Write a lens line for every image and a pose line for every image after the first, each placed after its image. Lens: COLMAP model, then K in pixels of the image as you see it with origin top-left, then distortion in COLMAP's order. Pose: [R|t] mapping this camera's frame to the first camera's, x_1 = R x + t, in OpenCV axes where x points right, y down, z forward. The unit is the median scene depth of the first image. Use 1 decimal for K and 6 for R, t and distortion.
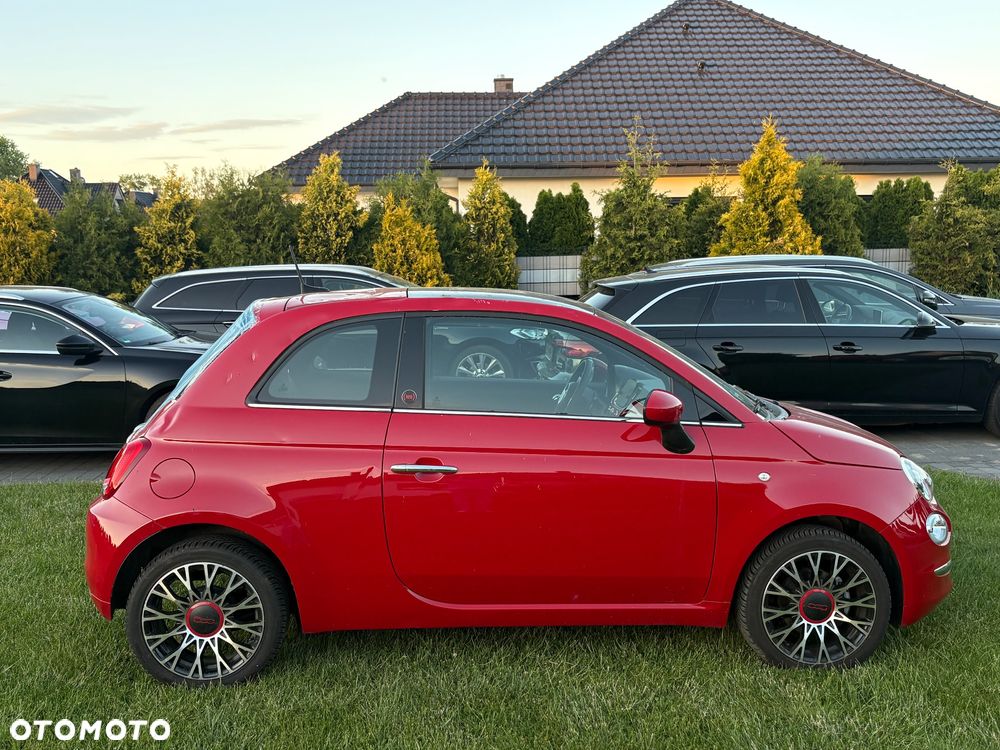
lens RADIAL K [[942.4, 0, 500.0], [0, 942.4, 375.0], [0, 0, 1]] dist [0.158774, -0.577804]
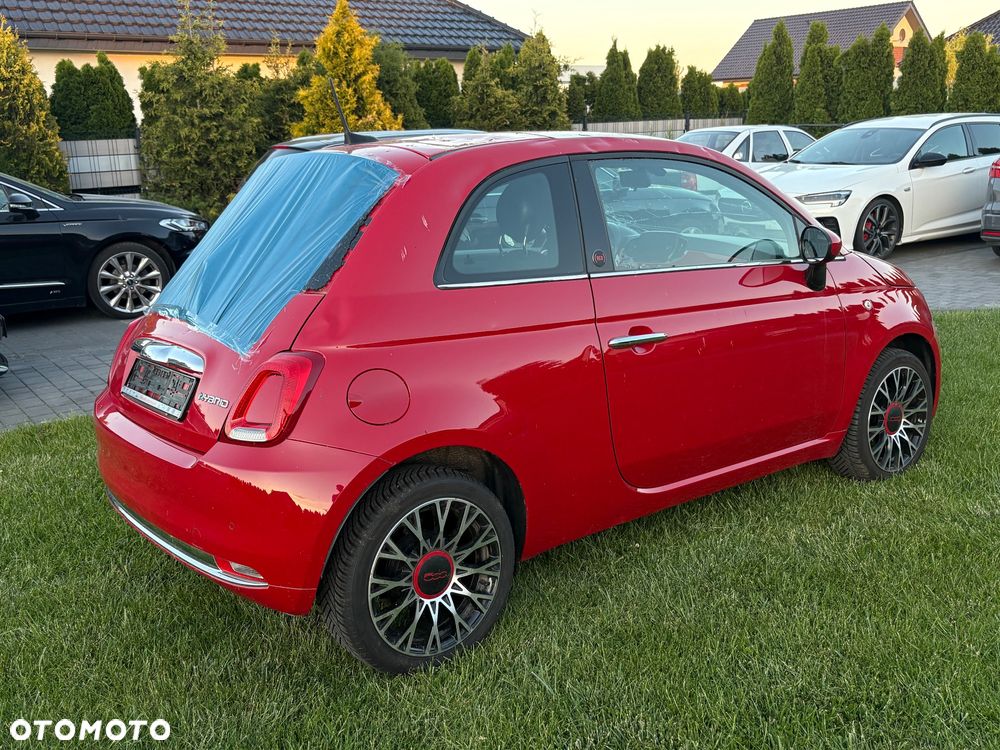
lens RADIAL K [[955.4, 0, 503.3], [0, 955.4, 371.6], [0, 0, 1]] dist [0.023562, 0.001755]
pose [[0.829509, -0.149148, 0.538209, -0.159465], [0.093328, 0.987149, 0.129717, 0.001209], [-0.550640, -0.057371, 0.832769, 0.085632]]
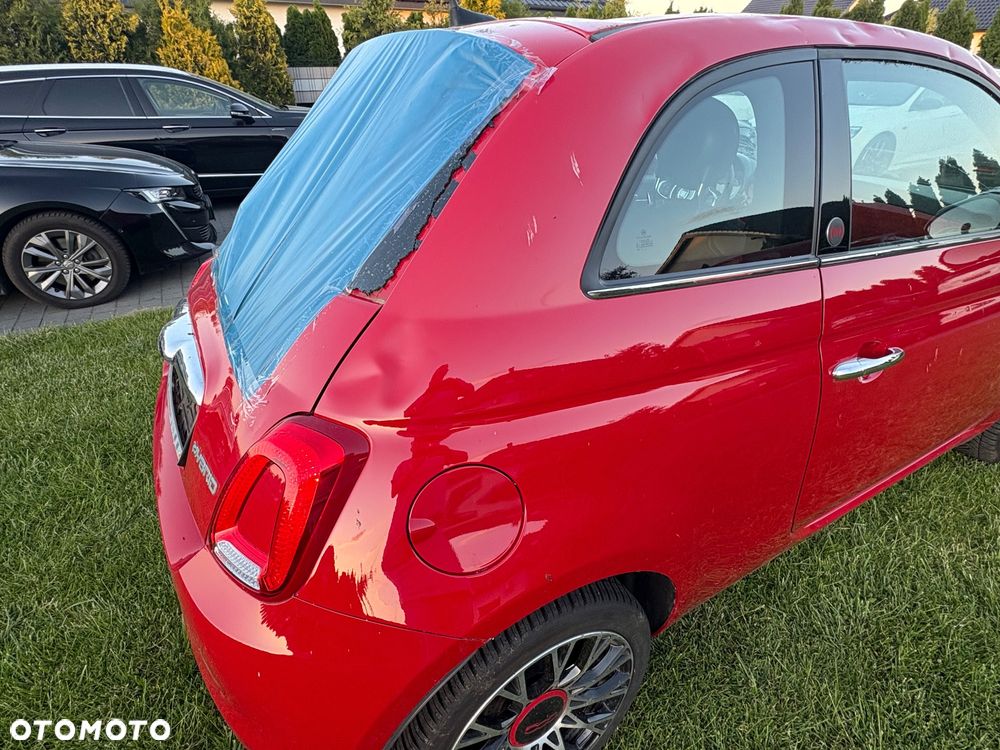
lens RADIAL K [[526.8, 0, 496.8], [0, 526.8, 375.6], [0, 0, 1]] dist [0.000561, -0.000472]
pose [[0.896651, -0.210258, 0.389626, -0.099166], [0.049050, 0.921796, 0.384560, -0.006441], [-0.440012, -0.325705, 0.836843, 0.204494]]
